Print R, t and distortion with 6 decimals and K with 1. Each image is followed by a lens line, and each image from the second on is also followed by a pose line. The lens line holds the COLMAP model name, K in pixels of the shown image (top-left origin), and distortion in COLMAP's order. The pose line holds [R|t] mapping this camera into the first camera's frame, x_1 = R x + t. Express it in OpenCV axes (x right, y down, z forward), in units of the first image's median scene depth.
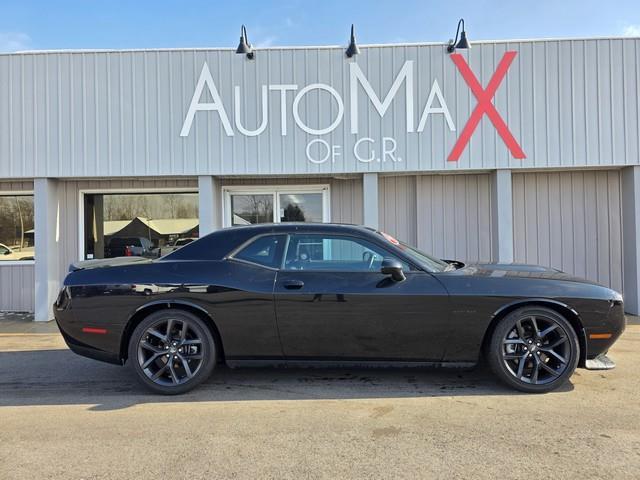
lens RADIAL K [[417.2, 0, 321.8], [0, 417.2, 242.8], [0, 0, 1]] dist [0.029860, -0.033864]
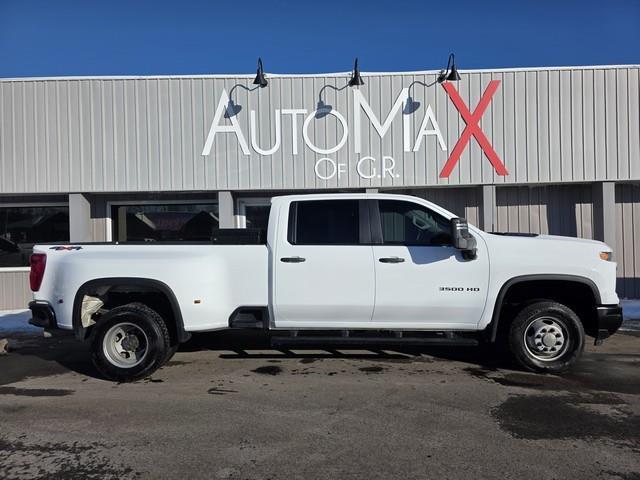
lens RADIAL K [[445.2, 0, 315.4], [0, 445.2, 238.9], [0, 0, 1]] dist [-0.002005, -0.004524]
pose [[0.999755, -0.003323, 0.021888, -0.062878], [0.003114, 0.999949, 0.009596, -0.041881], [-0.021919, -0.009526, 0.999714, -0.193909]]
